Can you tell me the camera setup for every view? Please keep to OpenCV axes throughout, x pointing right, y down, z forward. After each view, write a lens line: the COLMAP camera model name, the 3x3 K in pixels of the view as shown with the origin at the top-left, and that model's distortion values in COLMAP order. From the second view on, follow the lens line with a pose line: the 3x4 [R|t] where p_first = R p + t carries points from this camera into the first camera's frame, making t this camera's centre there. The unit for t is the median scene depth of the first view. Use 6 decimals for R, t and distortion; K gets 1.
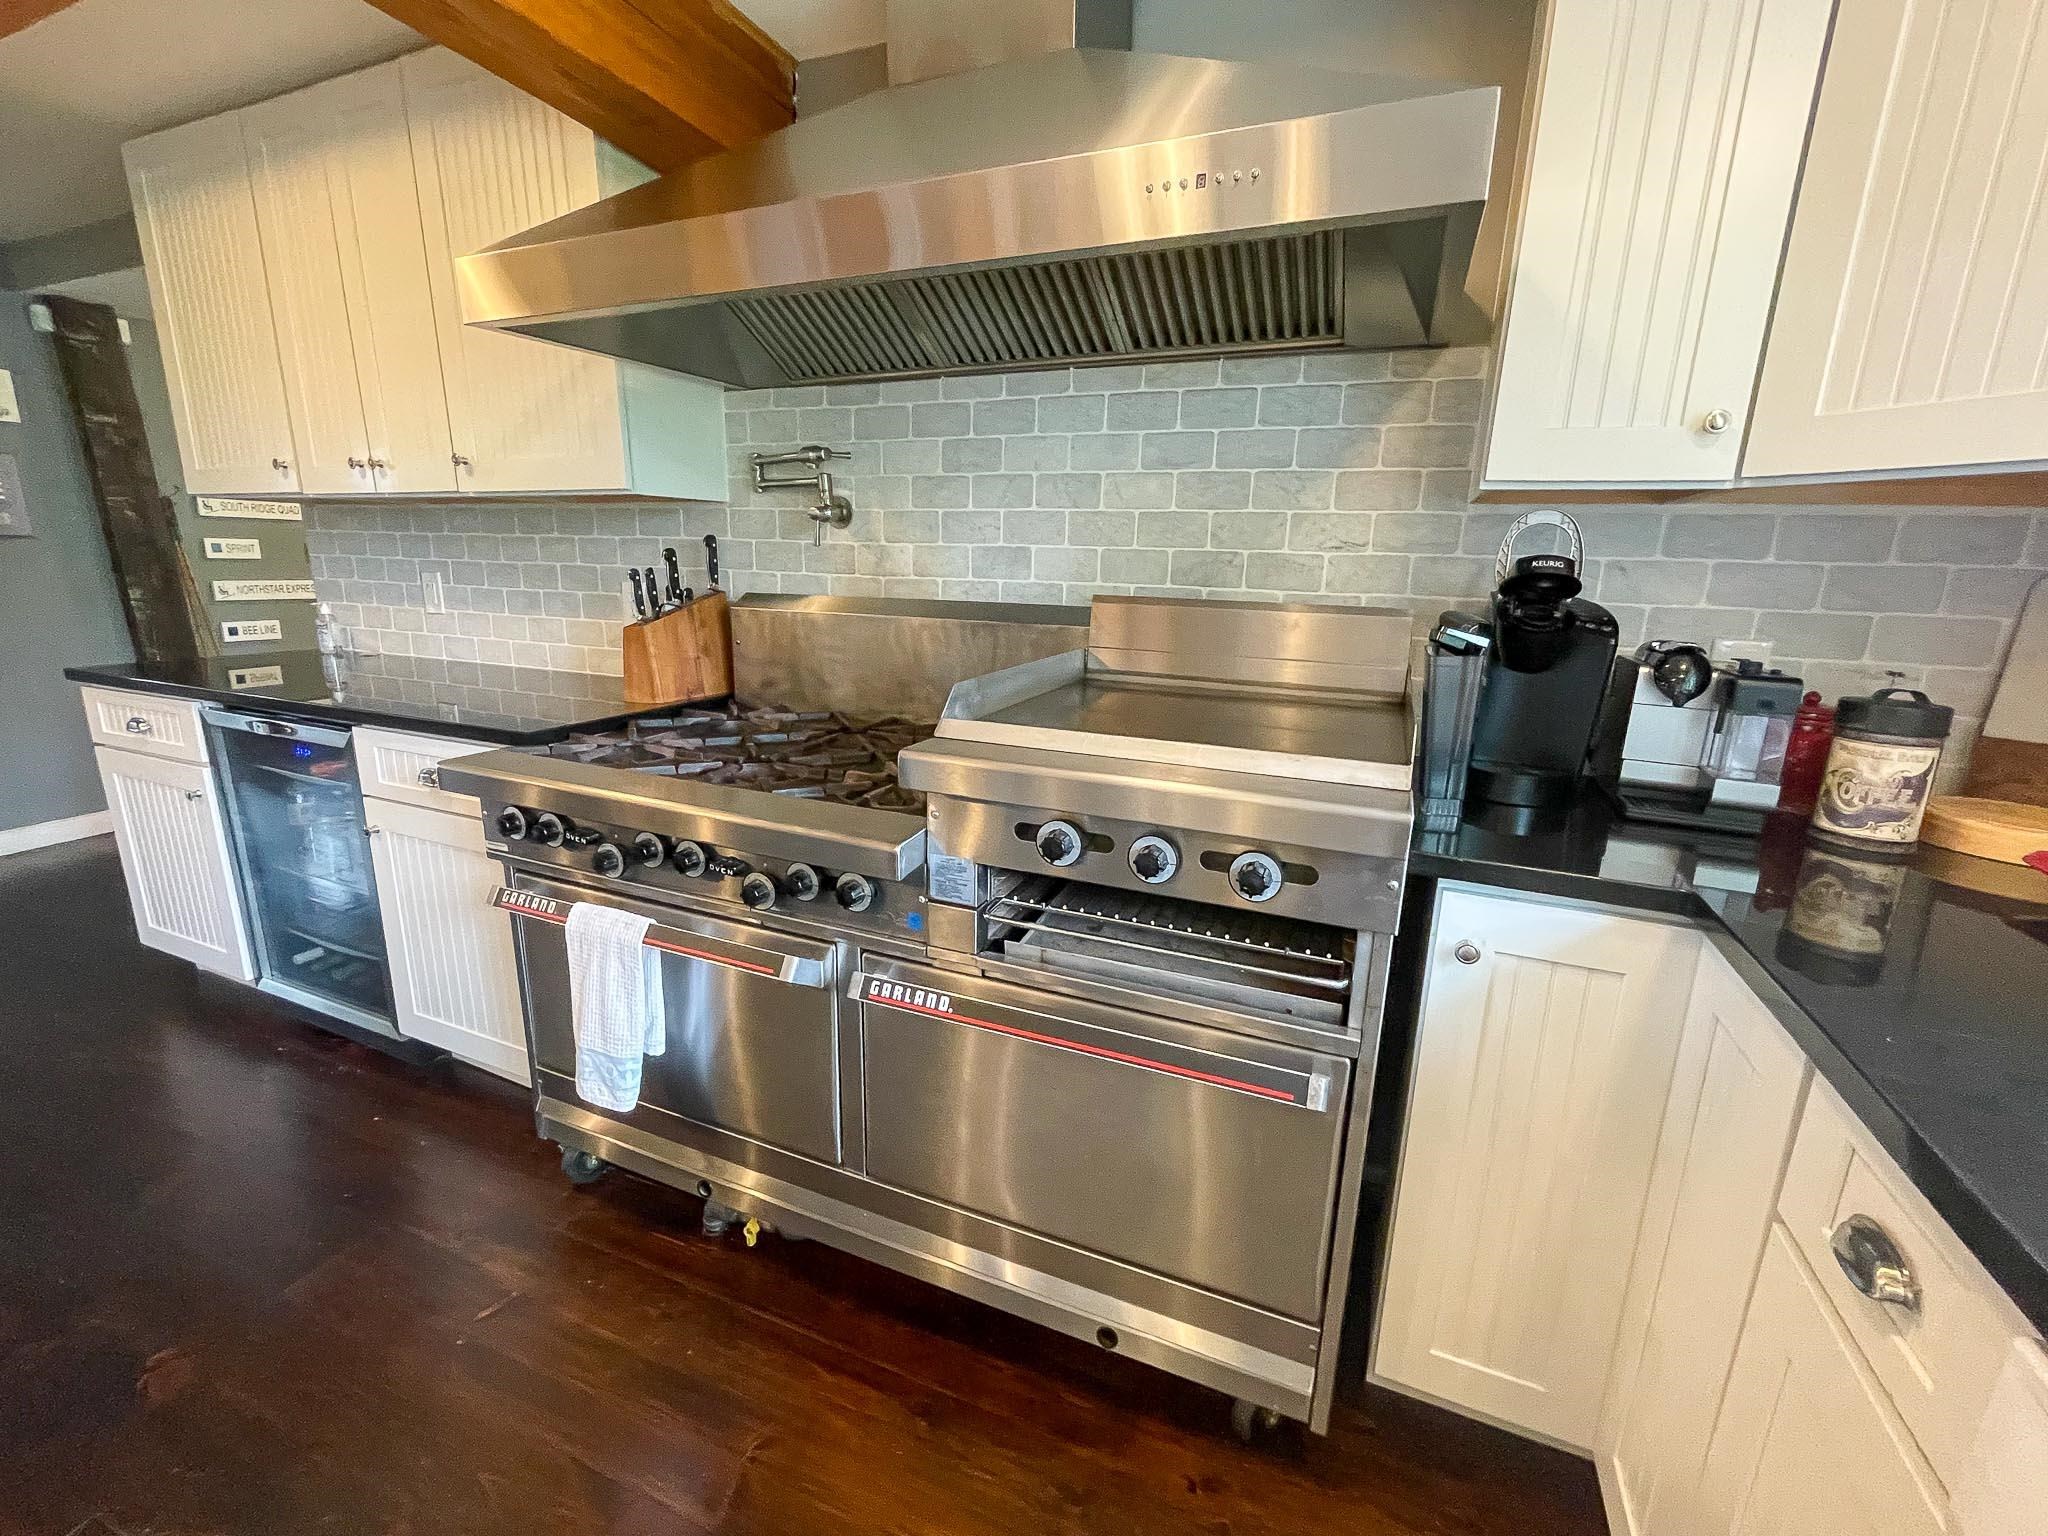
lens RADIAL K [[845.2, 0, 1031.7], [0, 845.2, 769.1], [0, 0, 1]] dist [-0.001826, -0.000433]
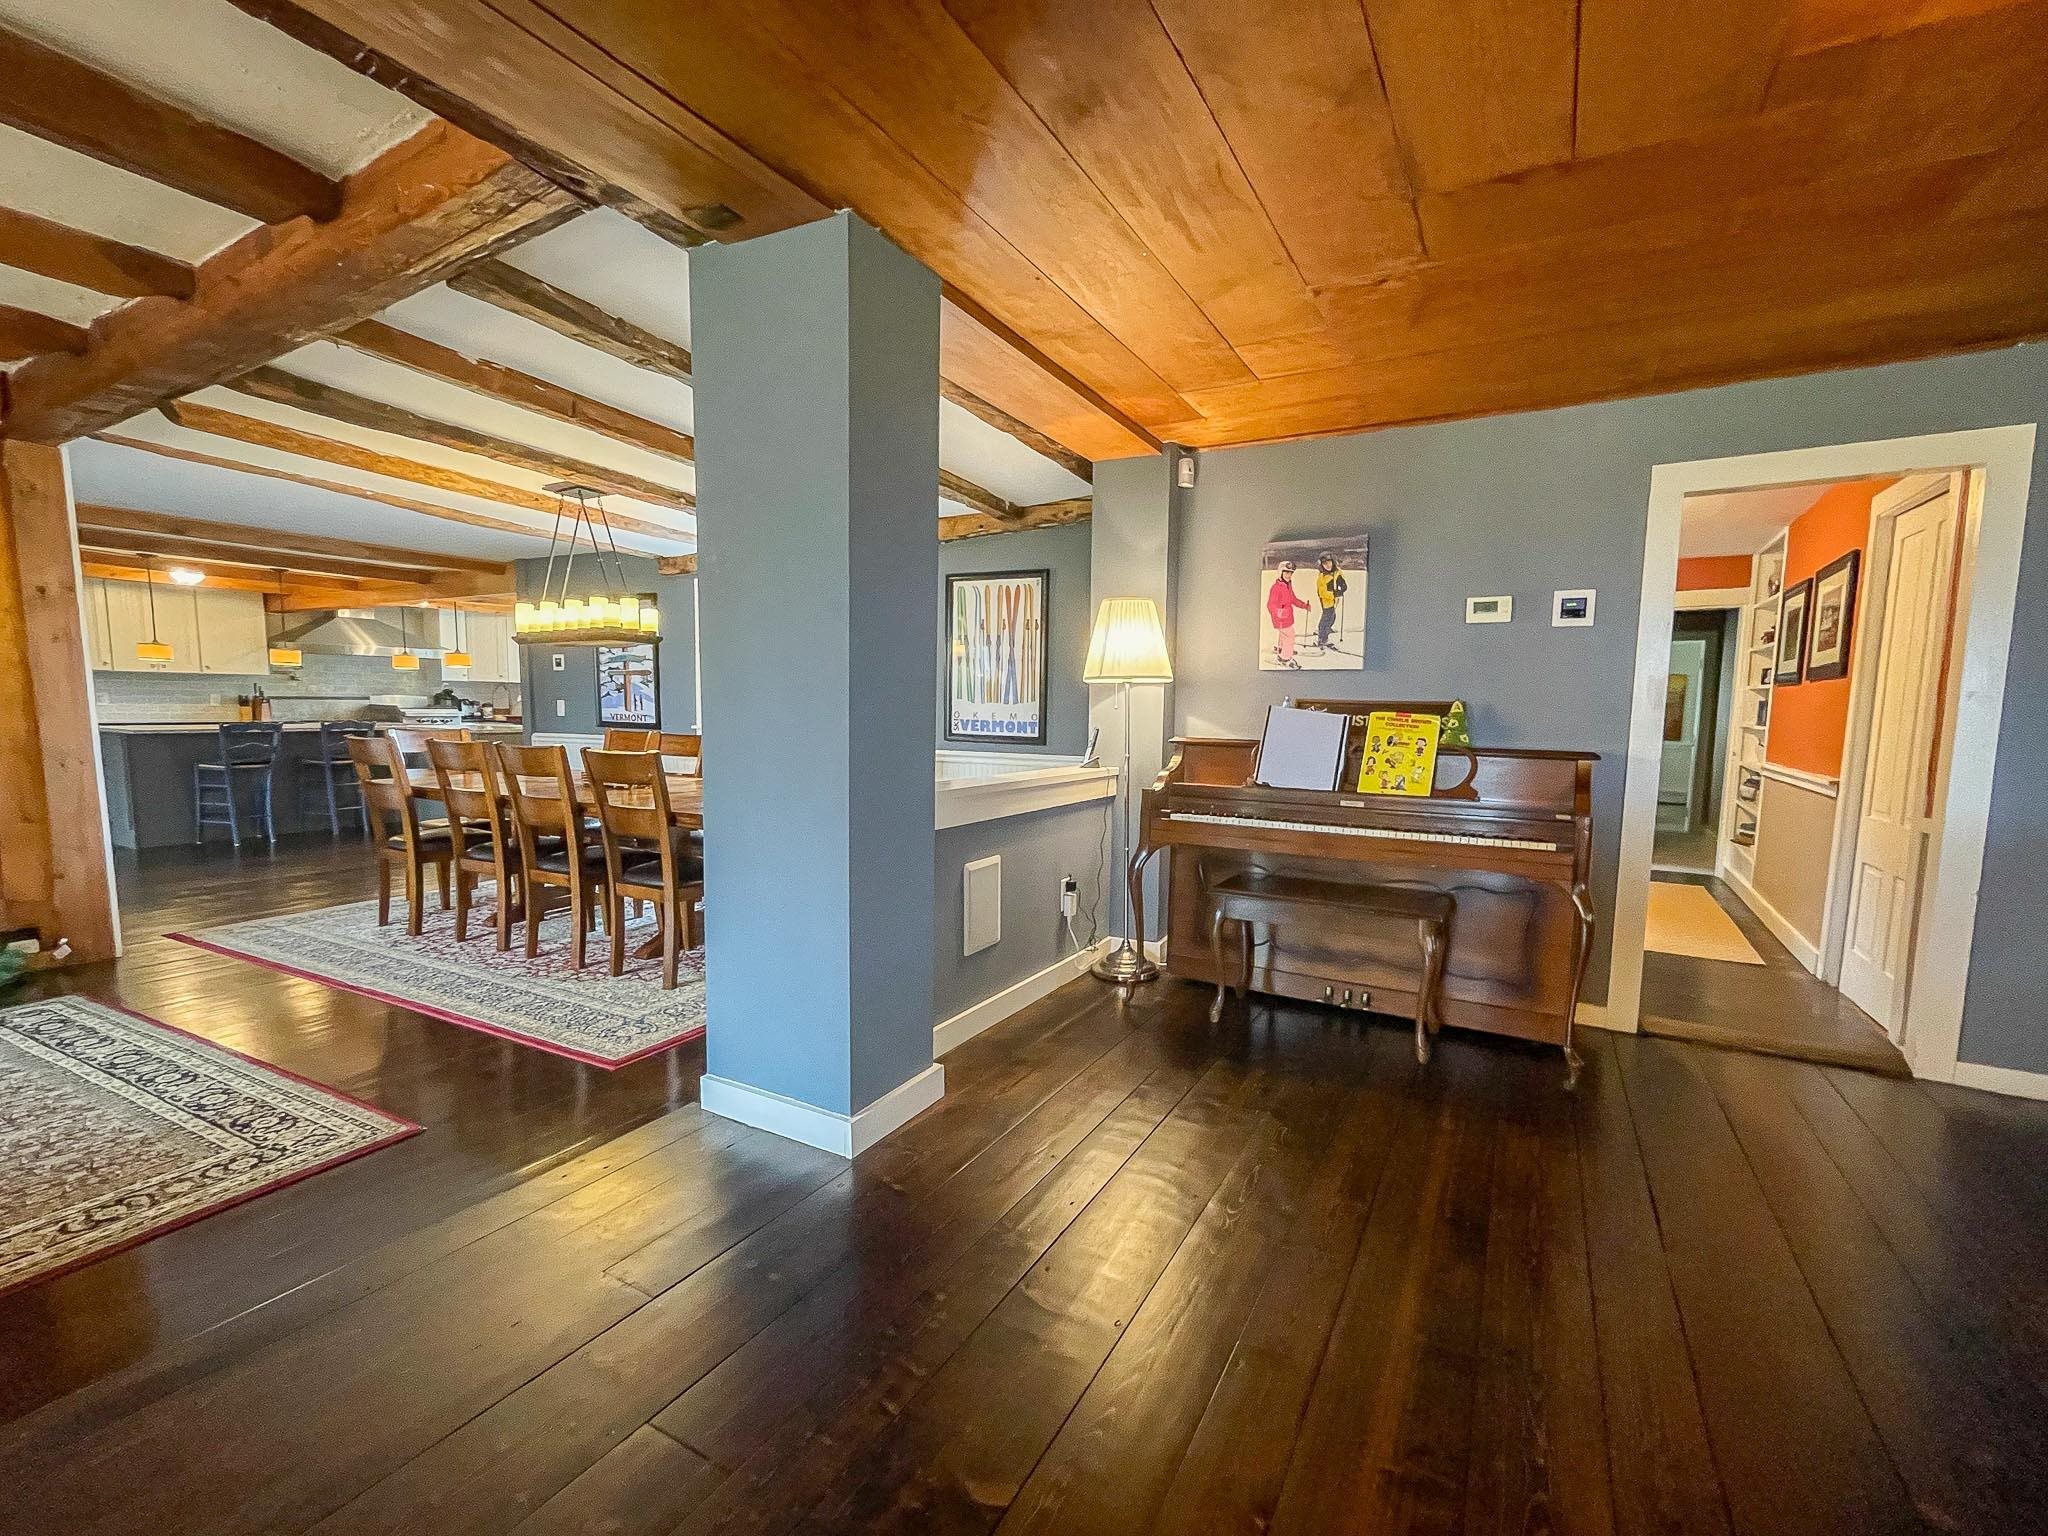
lens RADIAL K [[845.2, 0, 1031.7], [0, 845.2, 769.1], [0, 0, 1]] dist [-0.001826, -0.000433]
pose [[0.129552, -0.098227, 0.986695, -7.138559], [0.228736, 0.971204, 0.066652, 1.318737], [-0.964830, 0.217058, 0.148289, -5.776018]]
